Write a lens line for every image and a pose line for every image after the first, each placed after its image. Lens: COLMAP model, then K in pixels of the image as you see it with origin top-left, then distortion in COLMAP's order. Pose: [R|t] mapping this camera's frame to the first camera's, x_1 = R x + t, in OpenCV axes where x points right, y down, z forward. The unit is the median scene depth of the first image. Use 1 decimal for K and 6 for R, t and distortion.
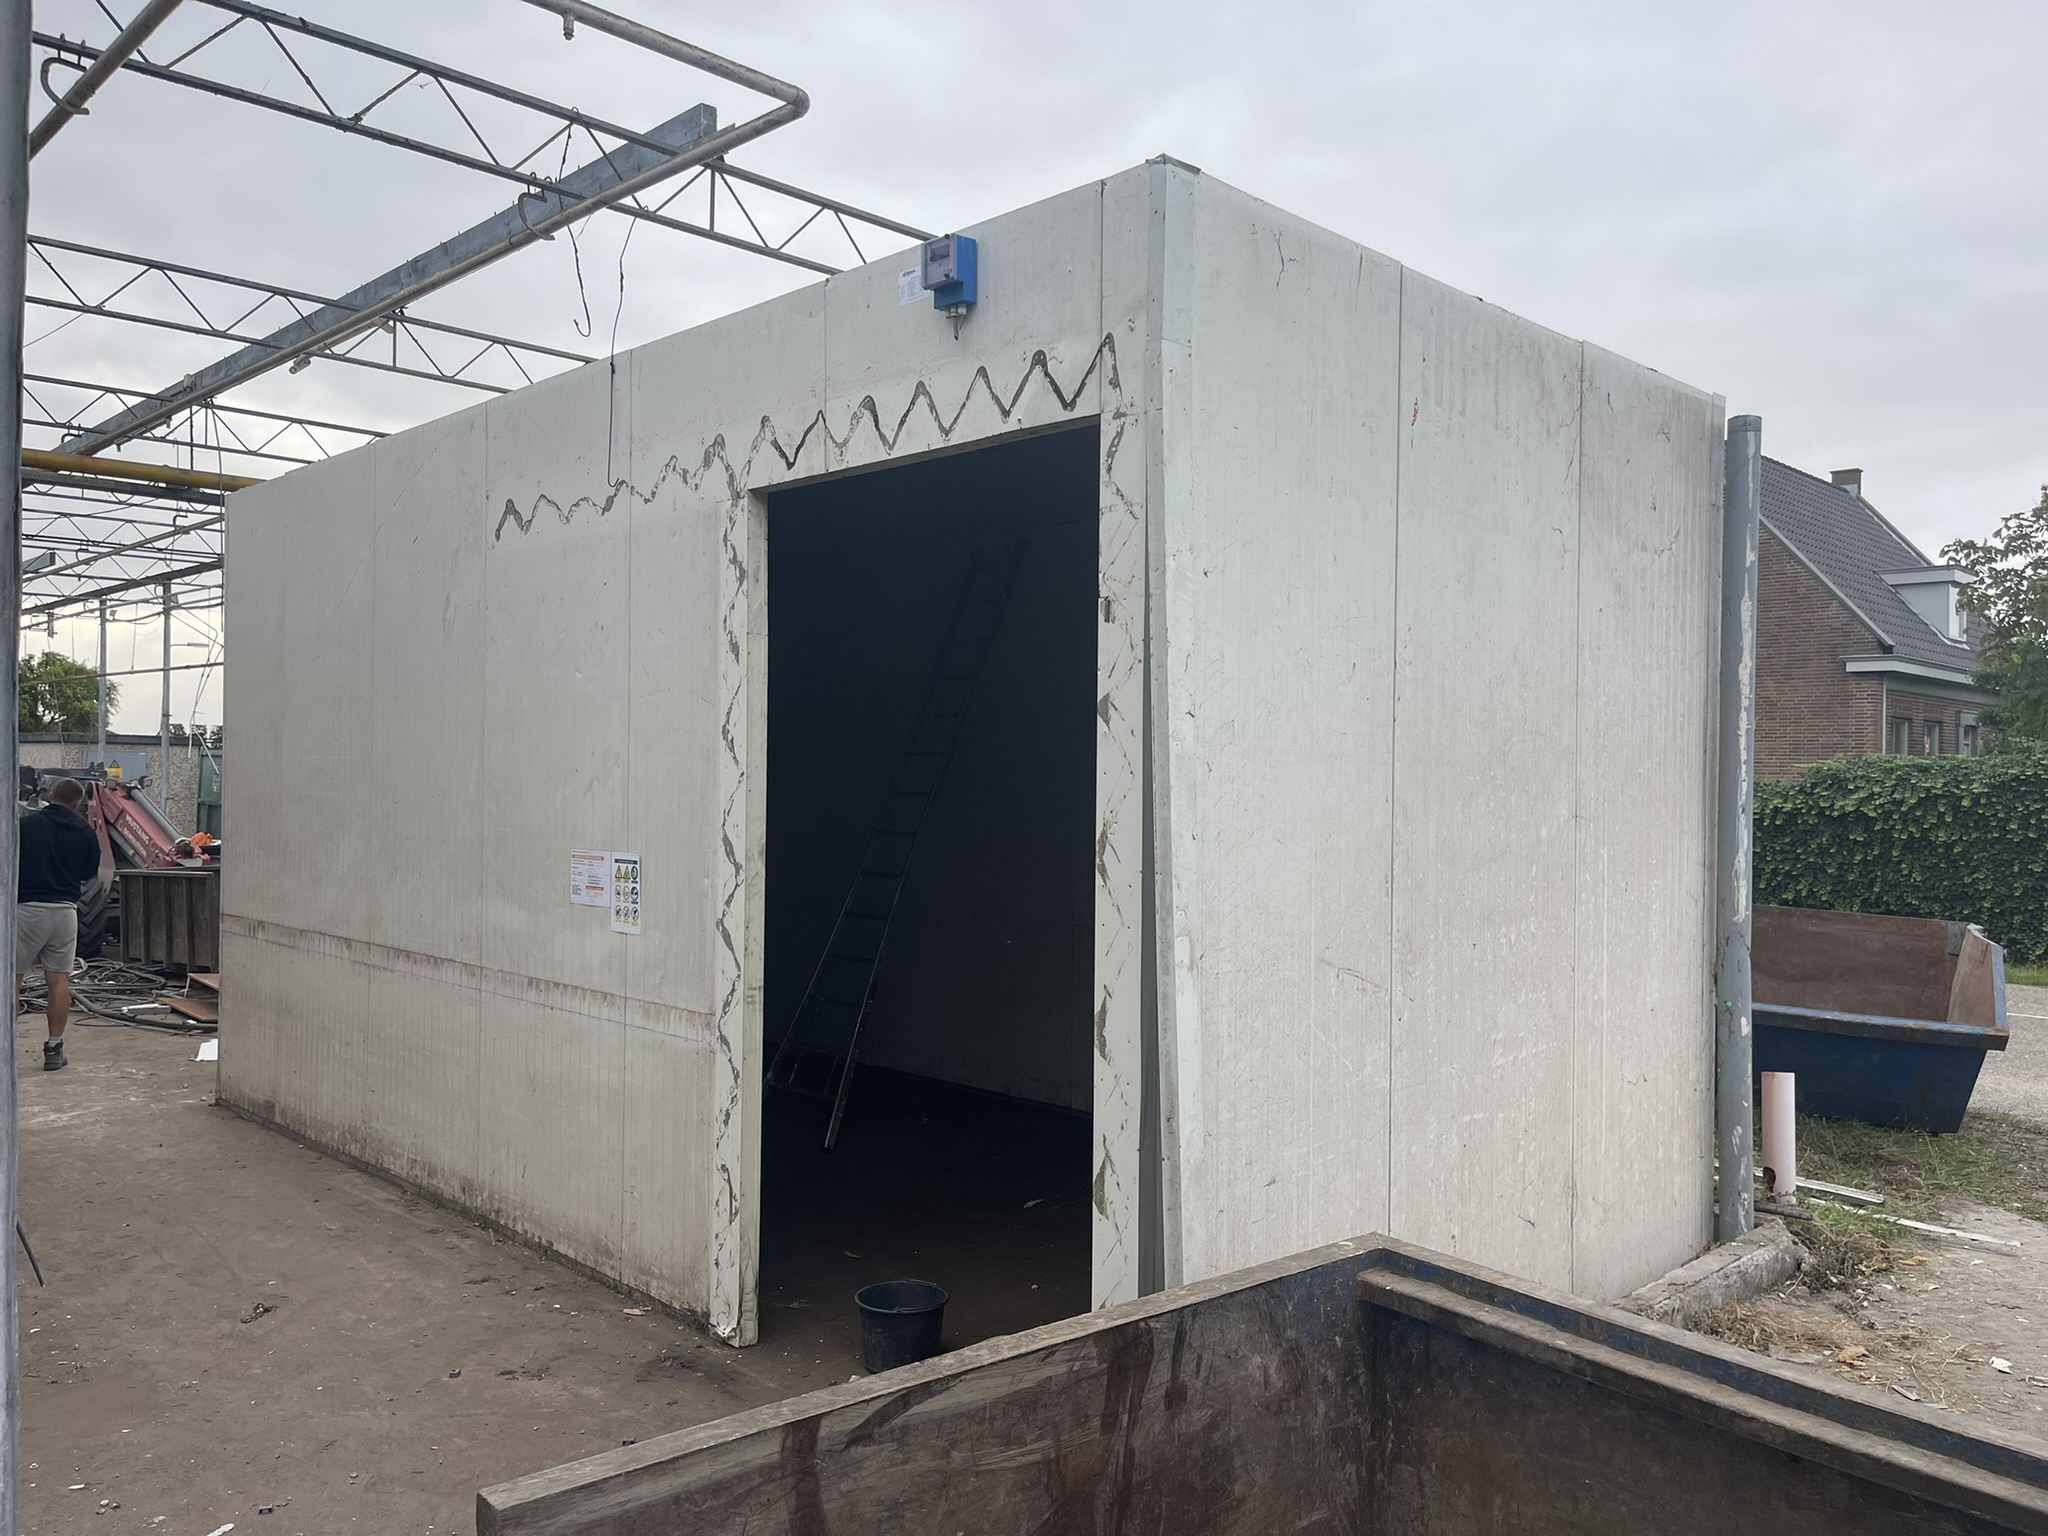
lens RADIAL K [[1556.4, 0, 1043.6], [0, 1556.4, 773.5], [0, 0, 1]] dist [0.049221, -0.061800]
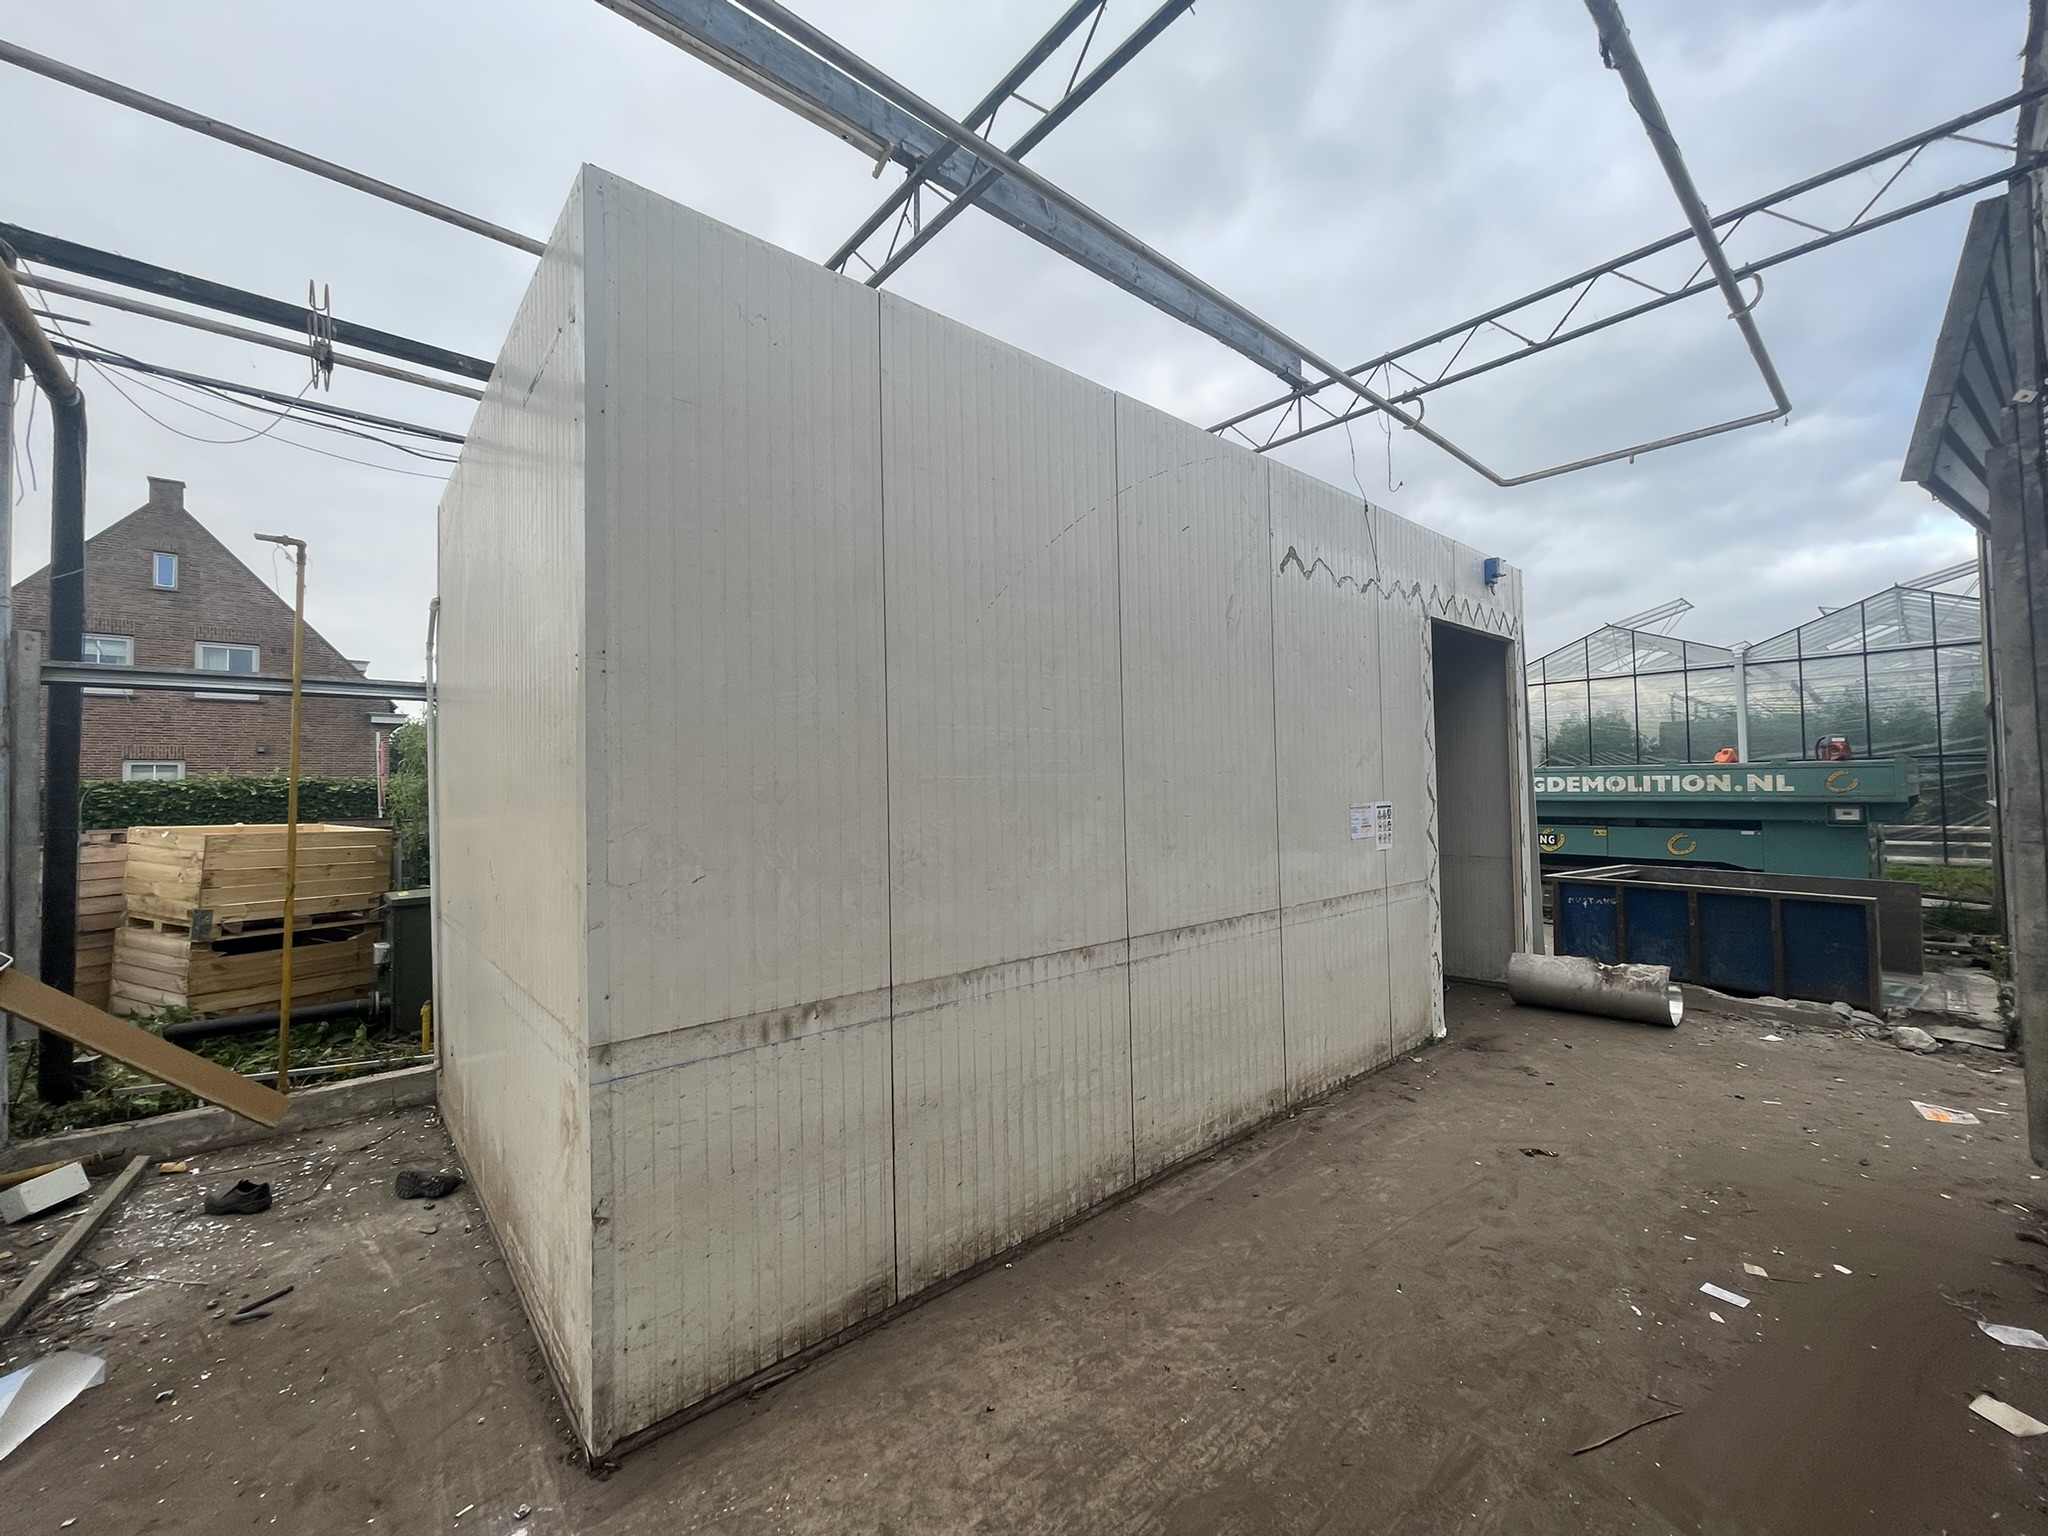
lens RADIAL K [[821.3, 0, 1039.8], [0, 821.3, 761.2], [0, 0, 1]] dist [-0.008671, 0.003600]
pose [[0.059429, 0.021029, 0.998011, -1.179782], [0.019762, 0.999557, -0.022239, 0.020333], [-0.998037, 0.021044, 0.058987, 1.327923]]
